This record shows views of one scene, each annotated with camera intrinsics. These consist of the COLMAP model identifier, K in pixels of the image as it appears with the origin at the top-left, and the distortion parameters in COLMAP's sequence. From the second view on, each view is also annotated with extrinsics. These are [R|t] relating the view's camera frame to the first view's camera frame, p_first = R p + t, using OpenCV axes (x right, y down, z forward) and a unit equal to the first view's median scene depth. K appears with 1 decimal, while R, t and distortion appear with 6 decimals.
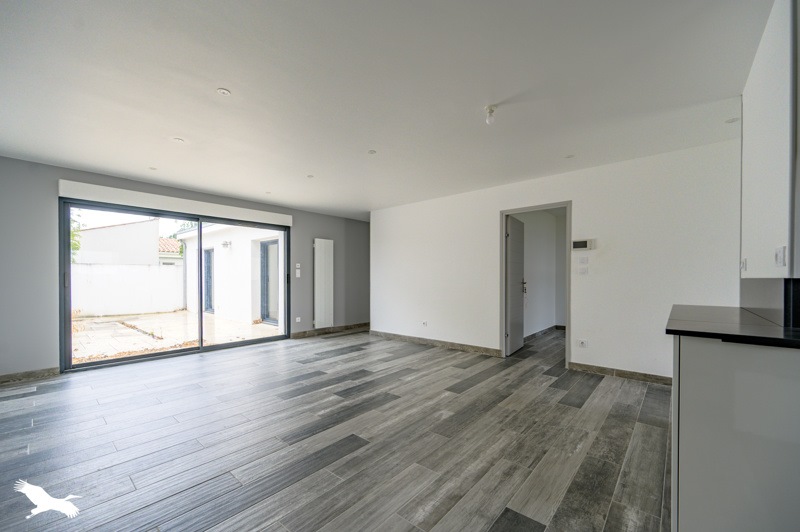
lens RADIAL K [[319.8, 0, 401.3], [0, 319.8, 280.2], [0, 0, 1]] dist [0.000257, 0.000005]
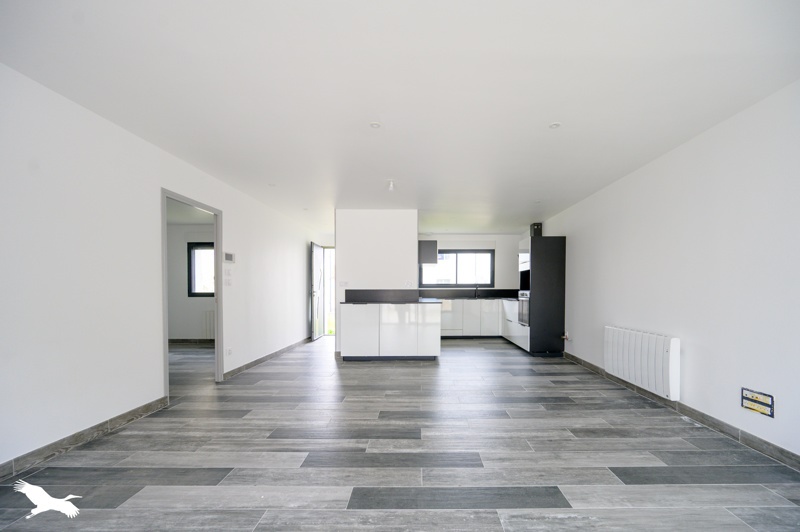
lens RADIAL K [[323.3, 0, 421.3], [0, 323.3, 296.2], [0, 0, 1]] dist [-0.000455, -0.000068]
pose [[-0.662860, -0.012671, 0.748636, -0.641245], [0.005019, 0.999759, 0.021365, -0.003790], [-0.748727, 0.017919, -0.662636, 1.219308]]
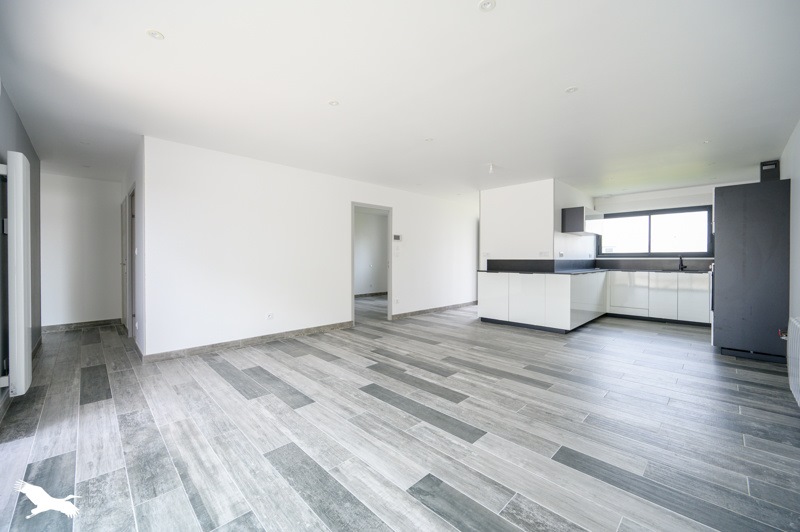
lens RADIAL K [[317.3, 0, 398.2], [0, 317.3, 262.0], [0, 0, 1]] dist [-0.000047, -0.000037]
pose [[0.076930, -0.009140, 0.996995, -0.968108], [0.002697, 0.999956, 0.008959, -0.007468], [-0.997033, 0.002000, 0.076951, 0.867280]]
